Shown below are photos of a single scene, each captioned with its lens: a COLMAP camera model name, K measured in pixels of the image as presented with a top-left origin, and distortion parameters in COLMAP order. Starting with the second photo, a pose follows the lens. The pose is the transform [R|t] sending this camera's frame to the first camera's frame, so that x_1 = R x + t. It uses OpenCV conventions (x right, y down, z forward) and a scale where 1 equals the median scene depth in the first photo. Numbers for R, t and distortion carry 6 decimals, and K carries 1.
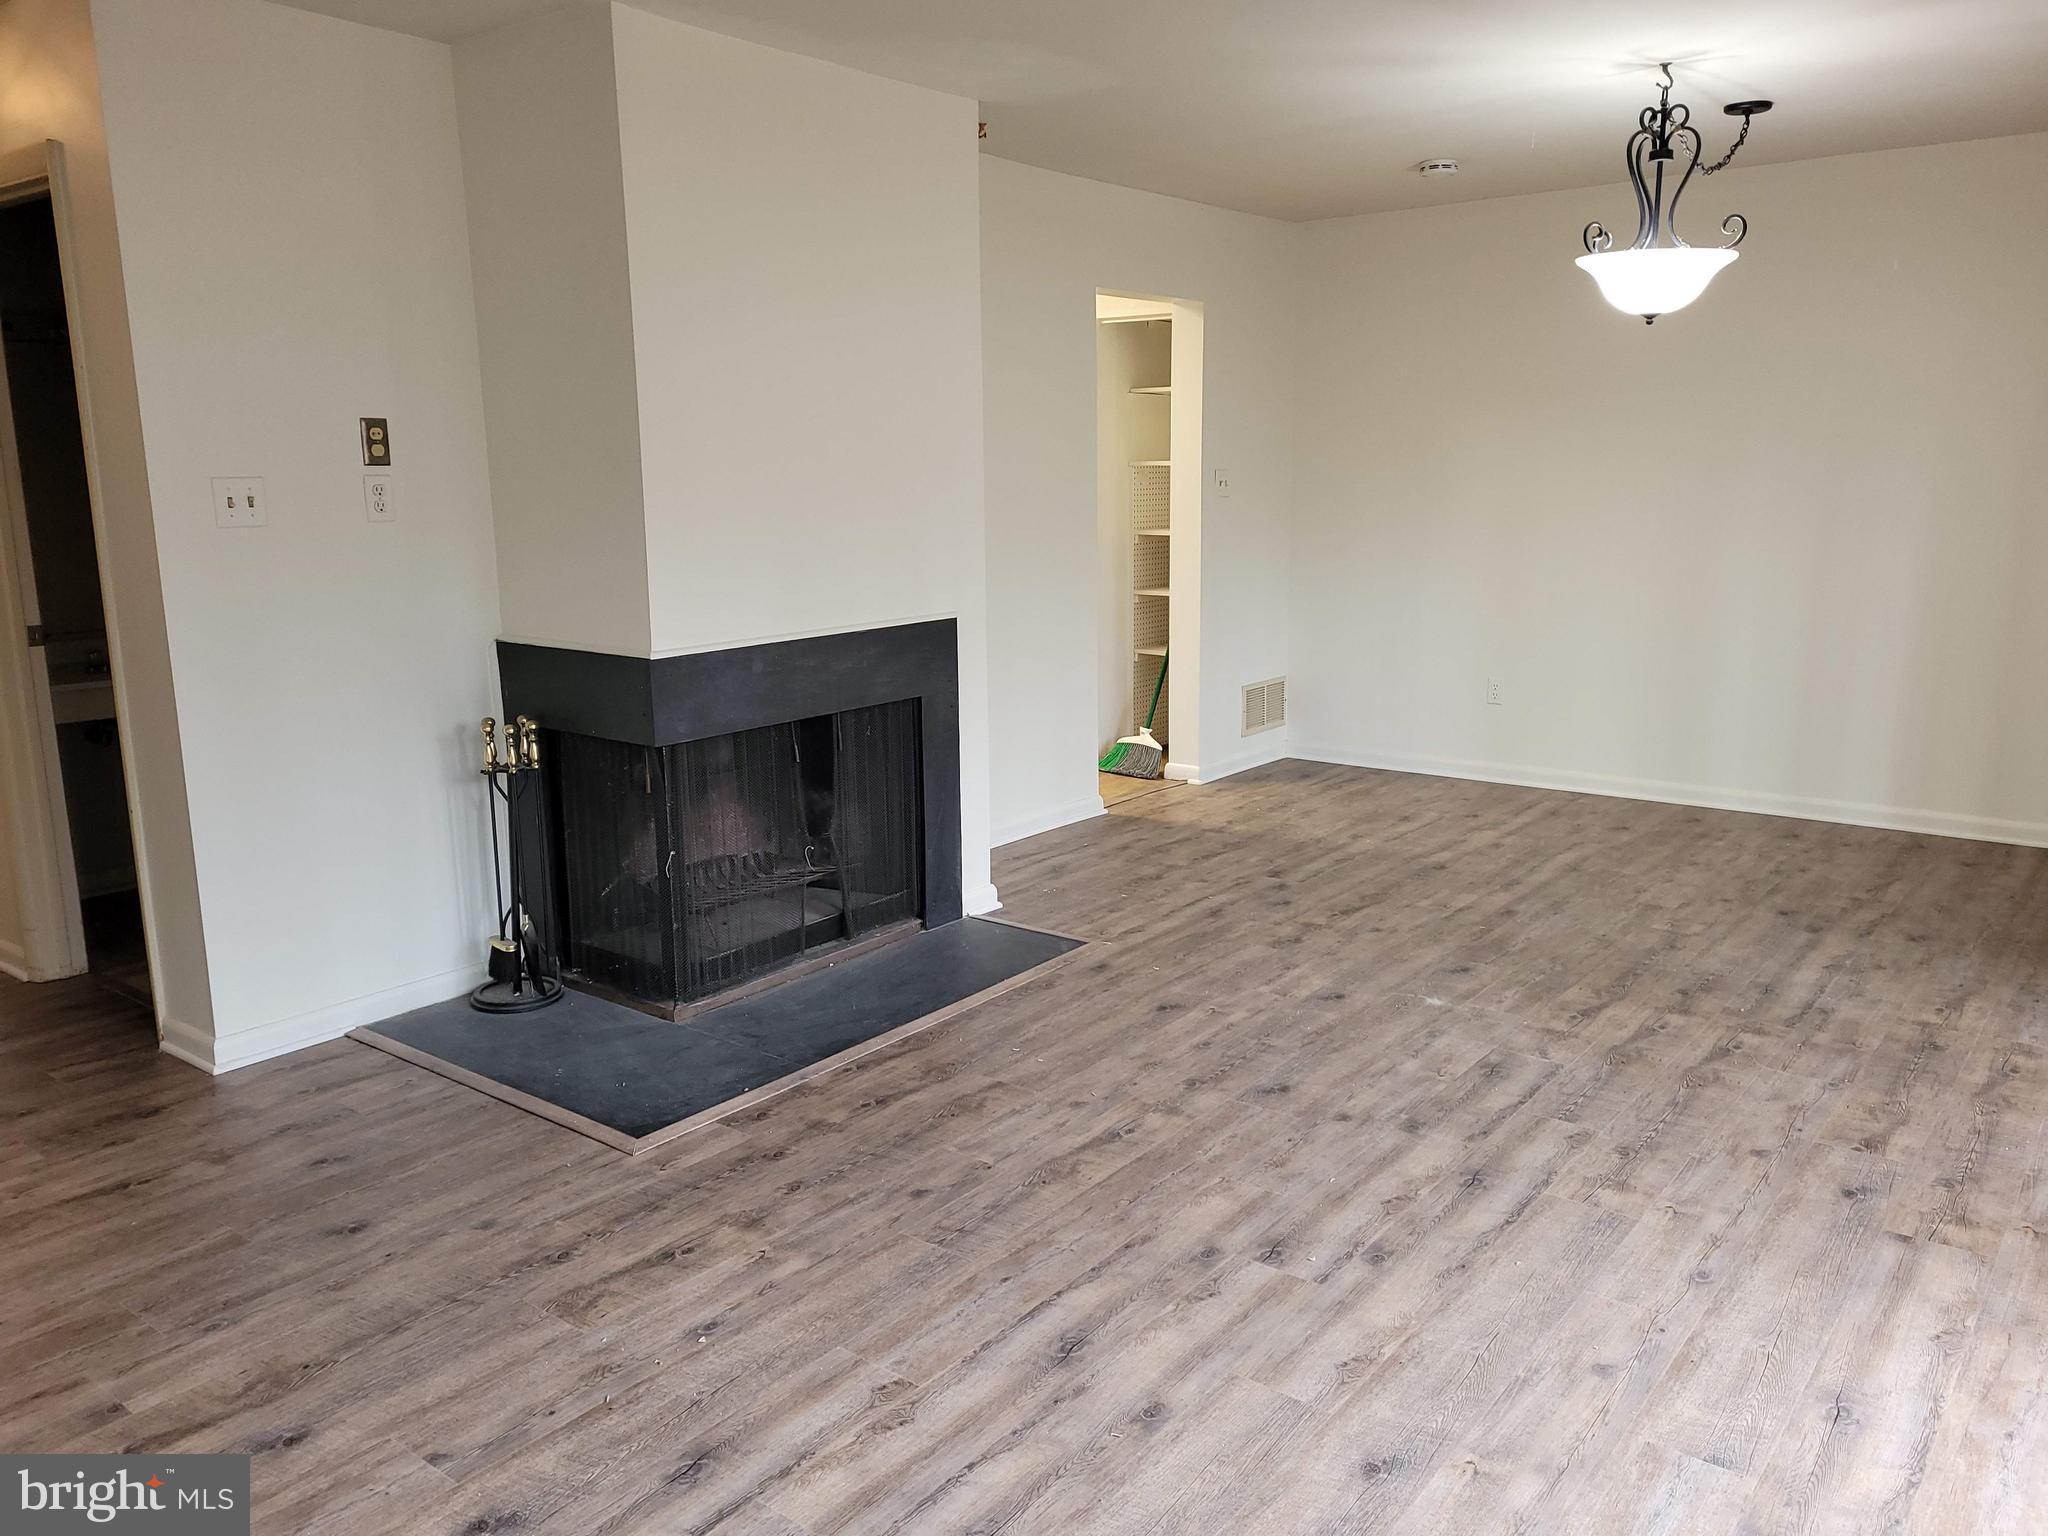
lens RADIAL K [[1570.8, 0, 1039.0], [0, 1570.8, 779.8], [0, 0, 1]] dist [0.049813, -0.020320]
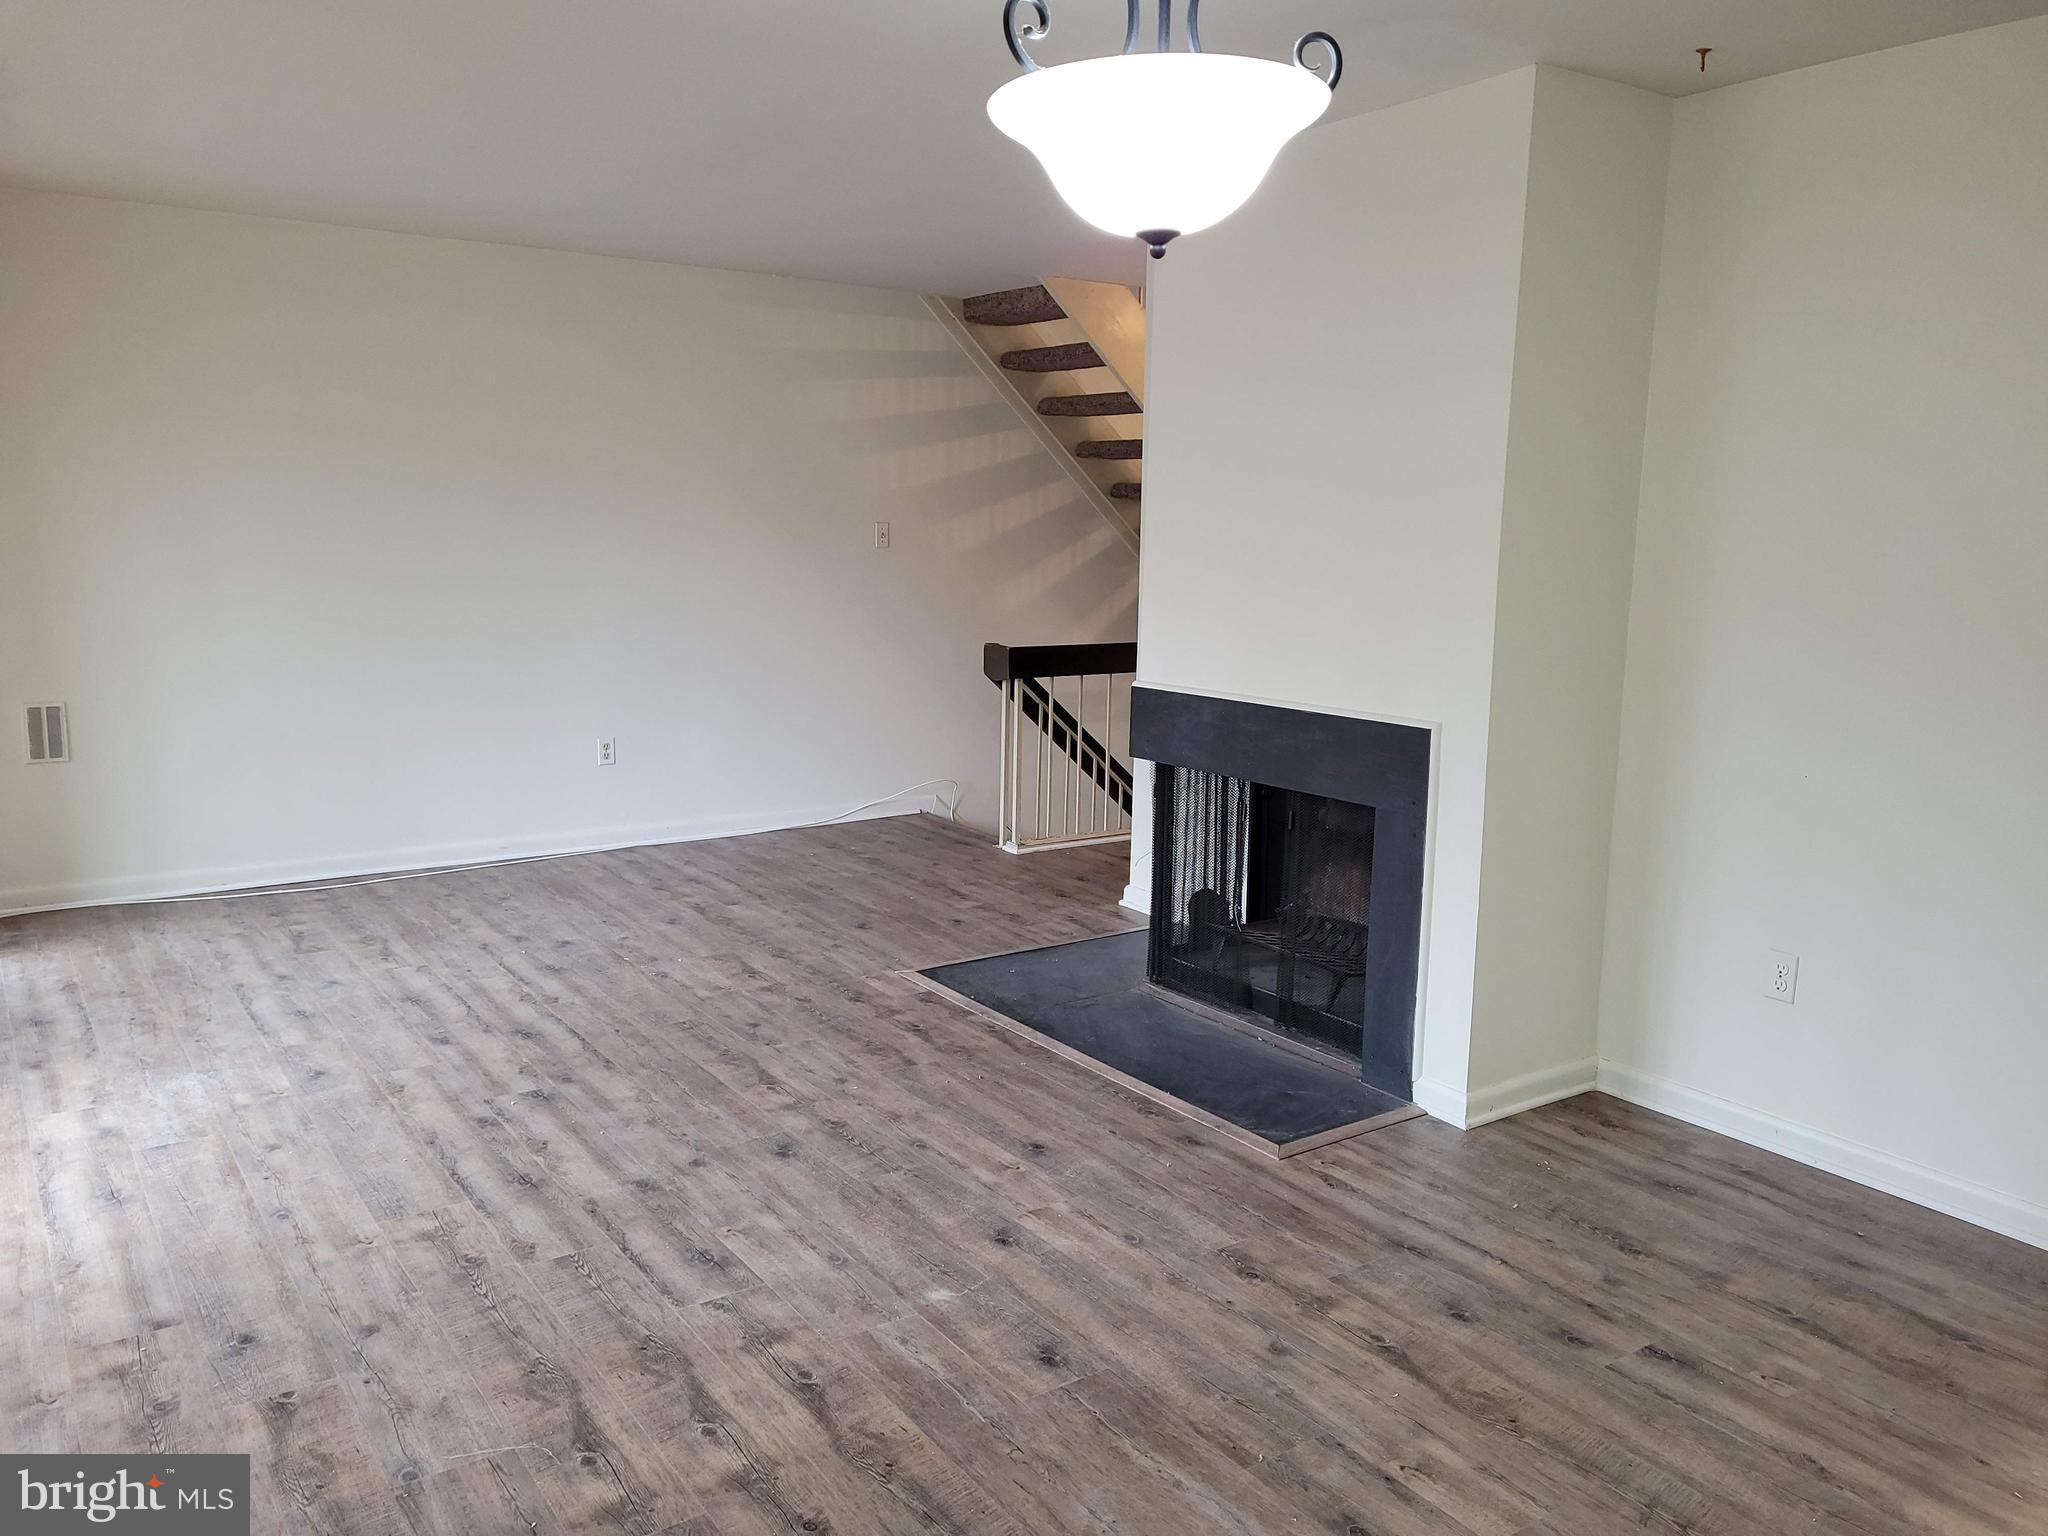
lens RADIAL K [[1570.8, 0, 1036.2], [0, 1570.8, 760.4], [0, 0, 1]] dist [0.049813, -0.020320]
pose [[-0.312431, 0.150144, -0.938000, 1.062300], [-0.204449, 0.953662, 0.220750, -0.311110], [0.927679, 0.260742, -0.267257, 1.431278]]
